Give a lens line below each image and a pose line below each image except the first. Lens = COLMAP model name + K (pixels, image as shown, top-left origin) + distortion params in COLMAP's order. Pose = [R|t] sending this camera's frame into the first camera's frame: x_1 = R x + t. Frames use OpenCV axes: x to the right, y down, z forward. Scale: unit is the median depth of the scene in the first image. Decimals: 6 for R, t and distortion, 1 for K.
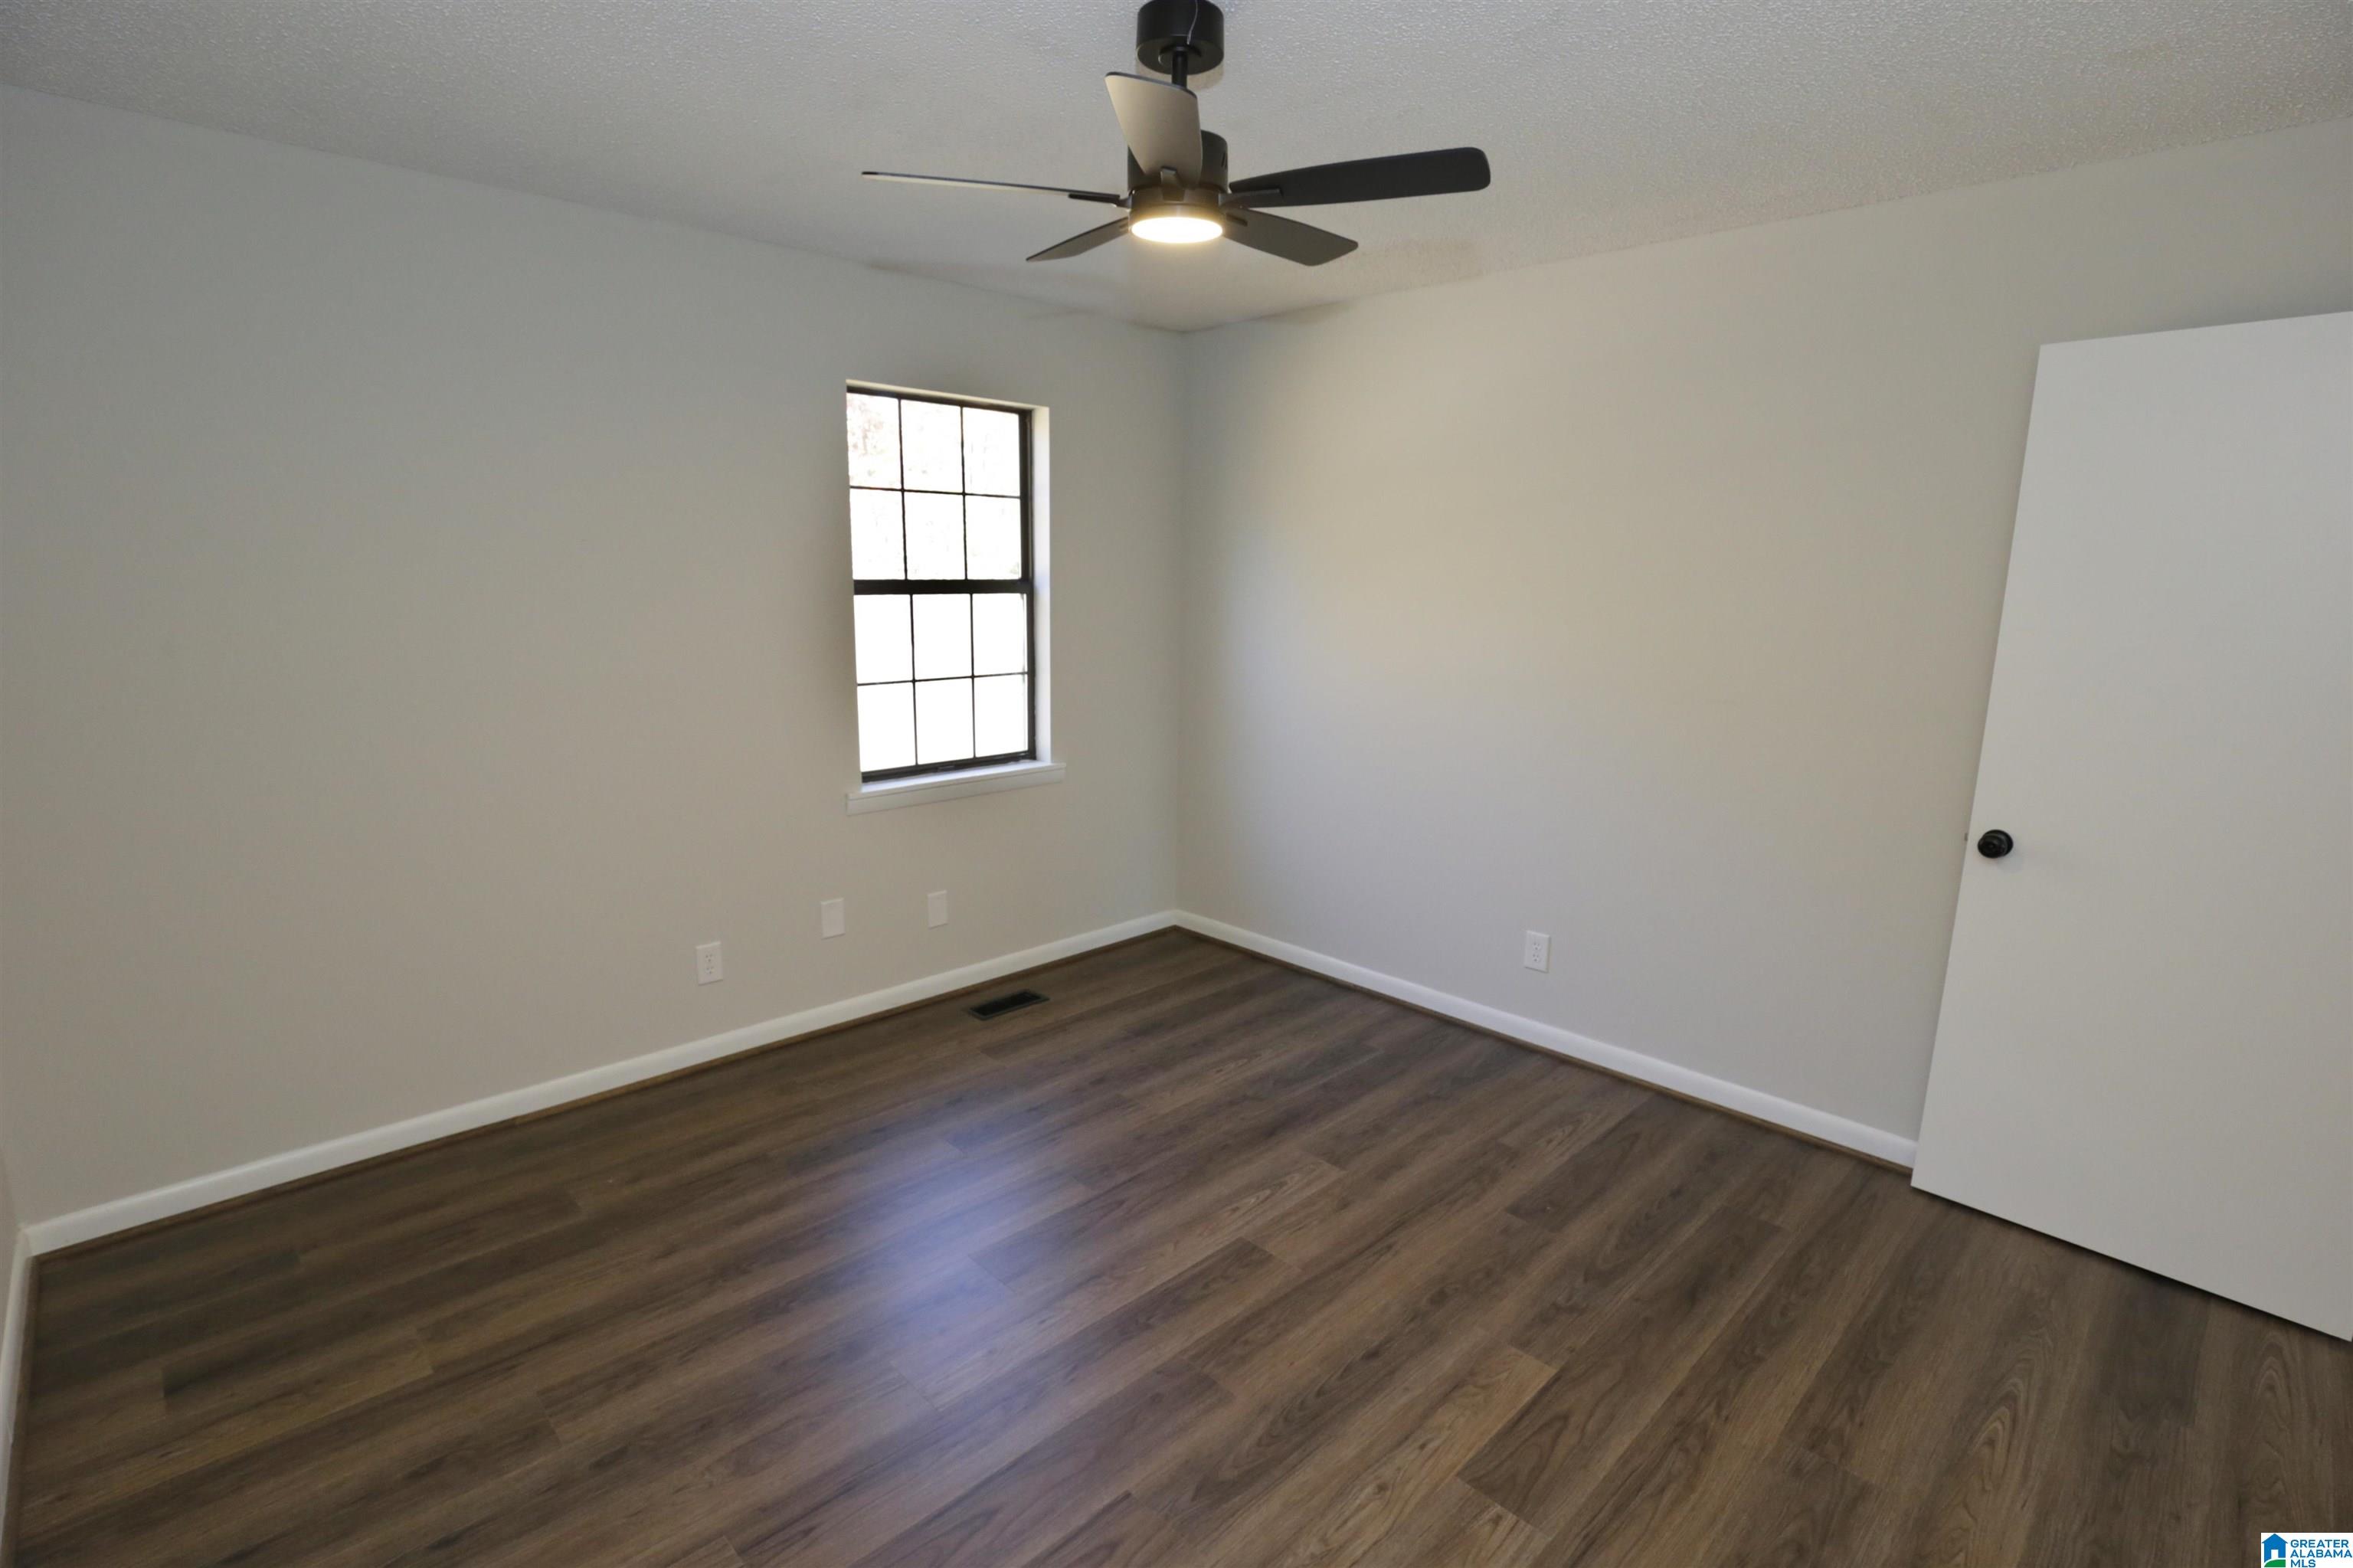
lens RADIAL K [[1091.9, 0, 1164.7], [0, 1091.9, 794.9], [0, 0, 1]] dist [-0.028306, 0.000823]
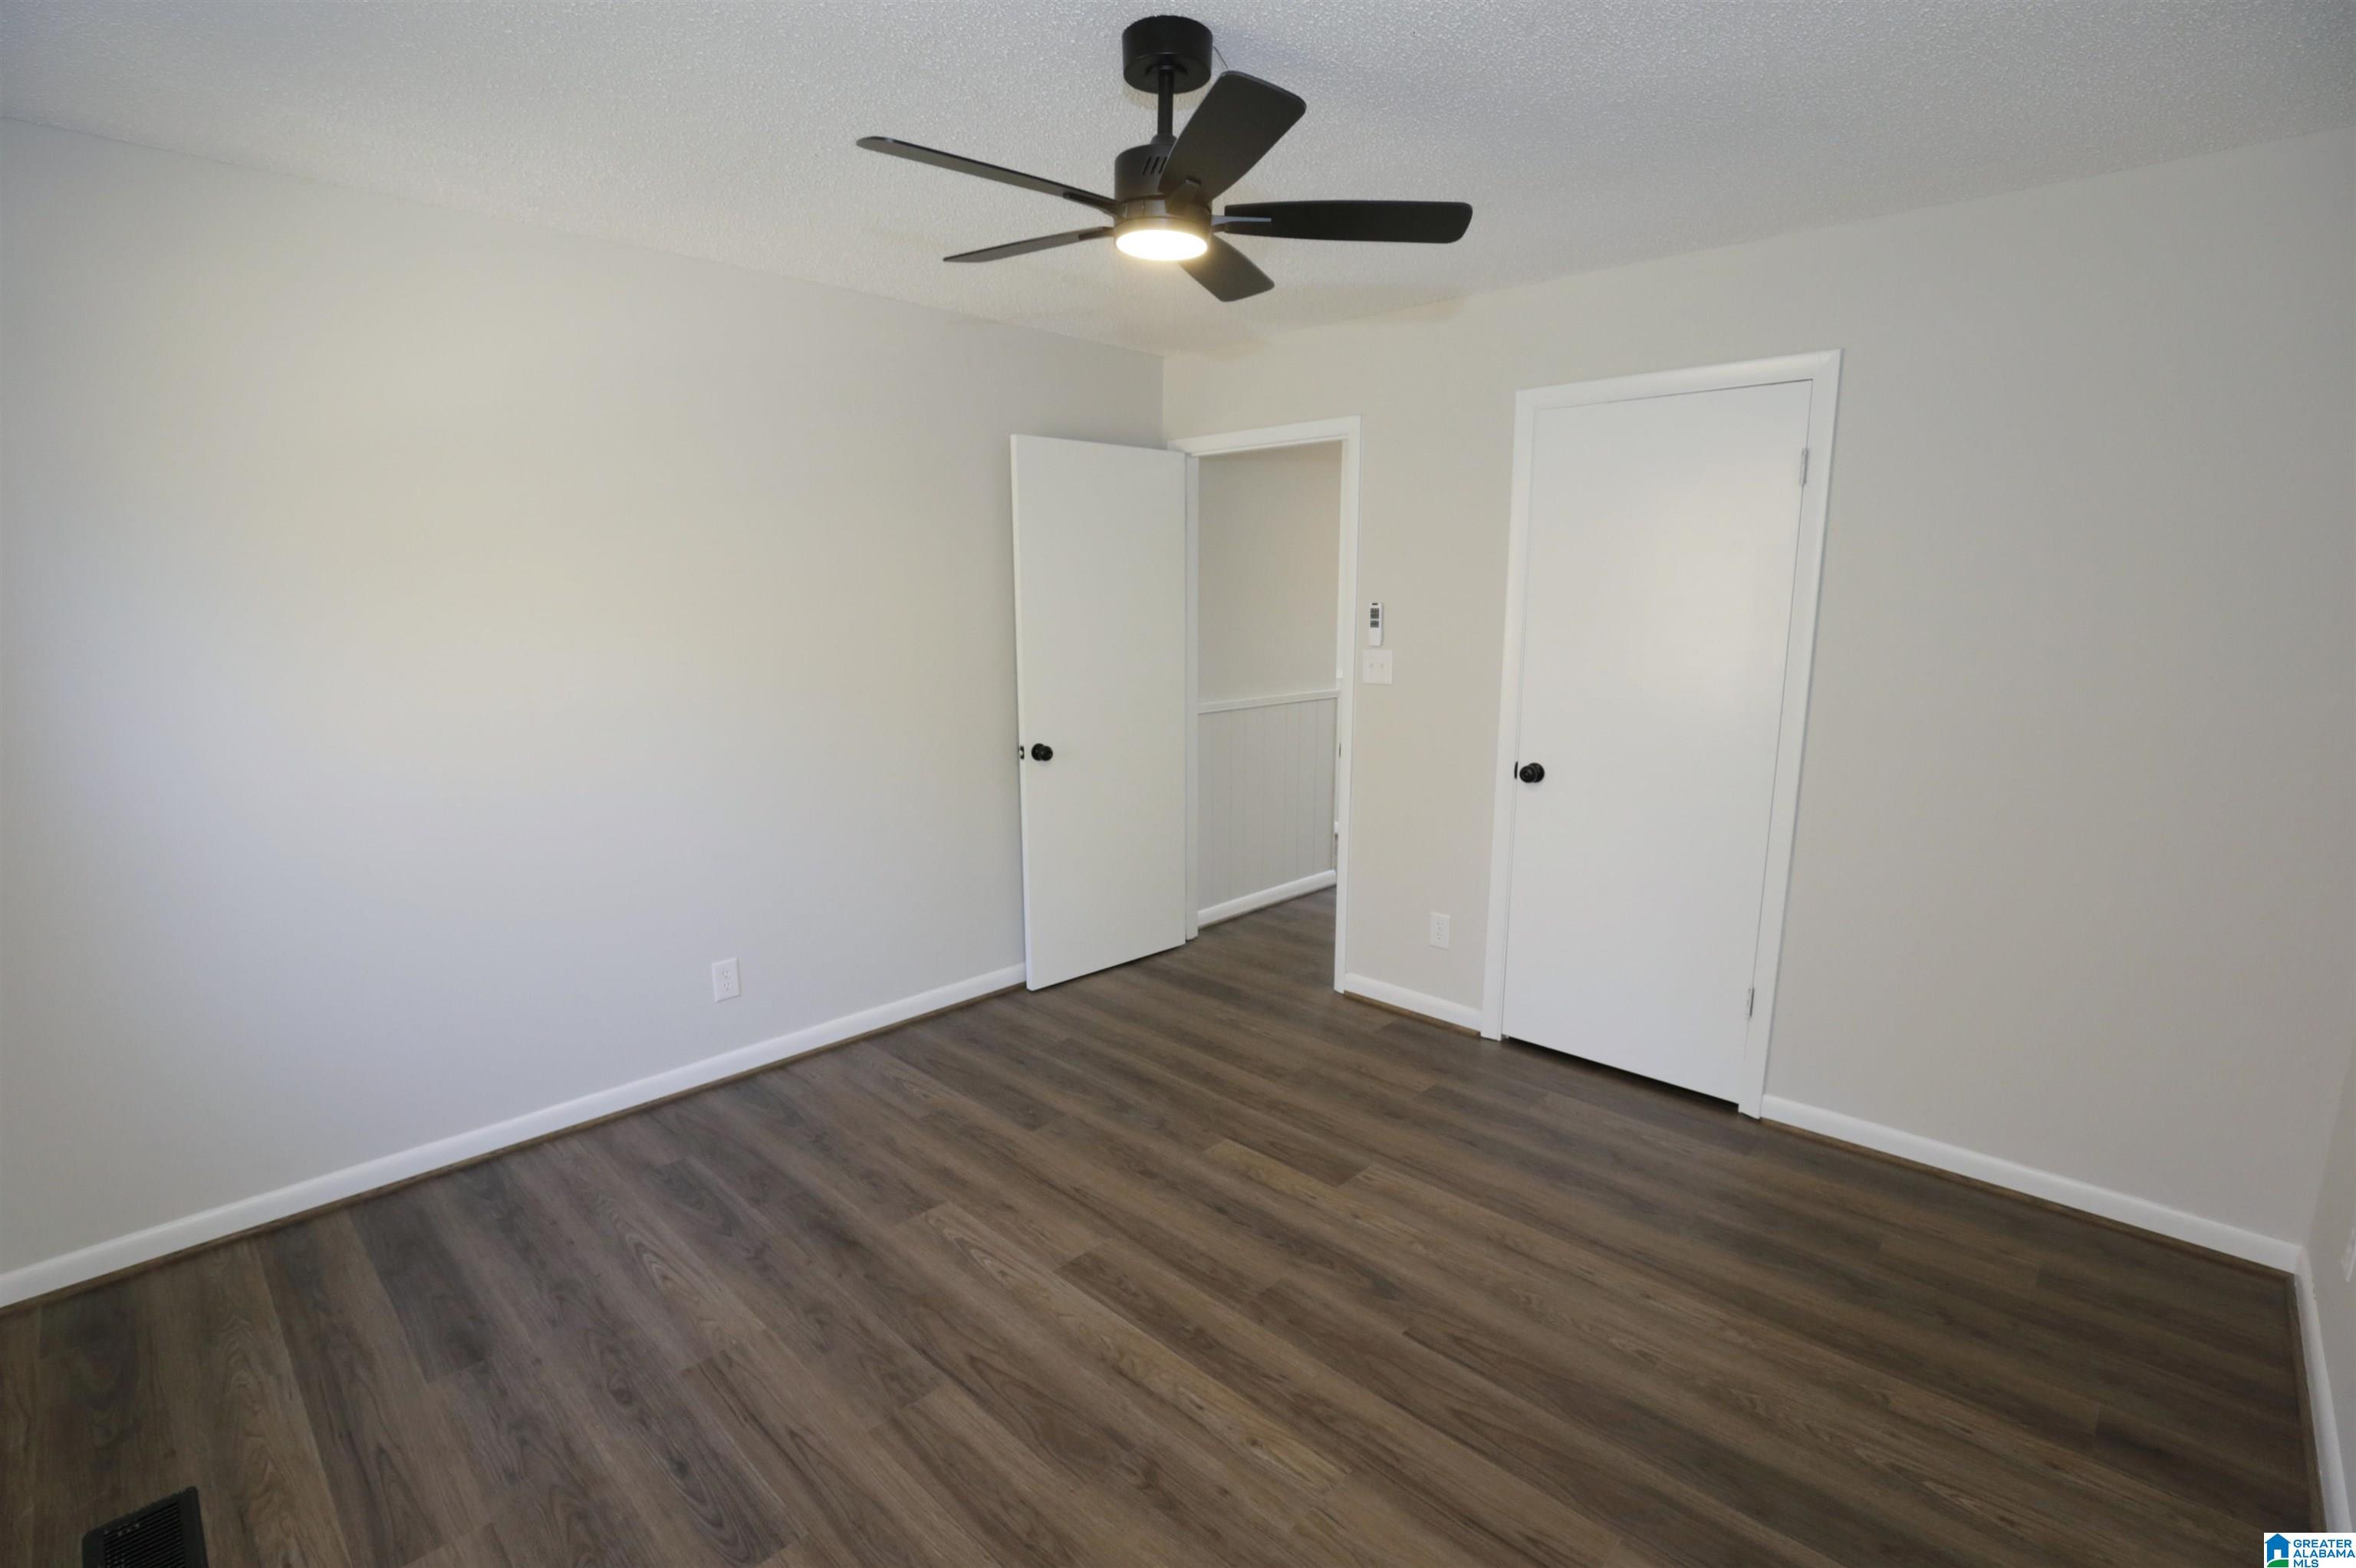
lens RADIAL K [[1093.1, 0, 1166.1], [0, 1093.1, 794.9], [0, 0, 1]] dist [-0.028306, 0.000823]
pose [[-0.019151, -0.201170, 0.979369, -0.722822], [0.204130, 0.958129, 0.200799, -0.157931], [-0.978756, 0.203765, 0.022716, 0.722234]]
